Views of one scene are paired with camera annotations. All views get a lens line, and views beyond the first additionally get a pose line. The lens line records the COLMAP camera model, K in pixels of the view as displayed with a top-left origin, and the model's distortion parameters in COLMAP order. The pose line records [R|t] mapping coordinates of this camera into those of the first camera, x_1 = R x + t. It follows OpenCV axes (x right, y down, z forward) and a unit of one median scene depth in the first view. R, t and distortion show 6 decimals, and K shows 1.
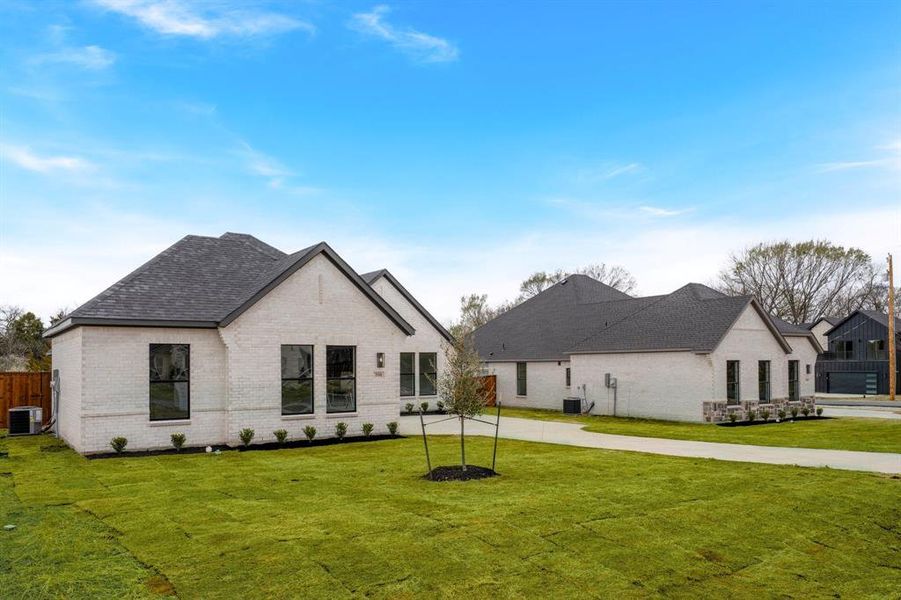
lens RADIAL K [[696.5, 0, 469.5], [0, 696.5, 338.4], [0, 0, 1]] dist [0.040292, 0.001869]
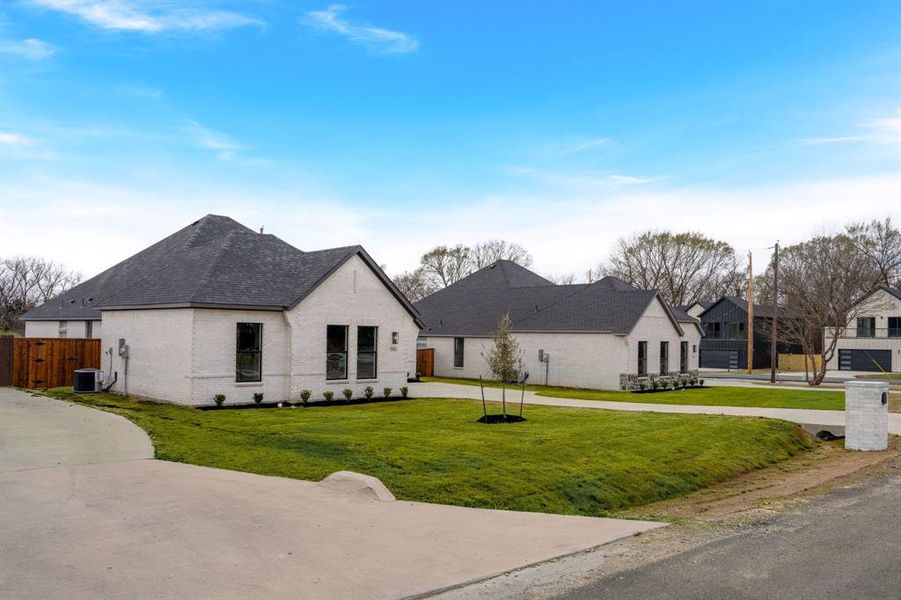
lens RADIAL K [[727.4, 0, 481.6], [0, 727.4, 301.2], [0, 0, 1]] dist [-0.092262, 0.086010]
pose [[0.982145, 0.031104, 0.185538, -0.139788], [-0.029651, 0.999504, -0.010600, -0.016761], [-0.185776, 0.004909, 0.982580, -0.206672]]
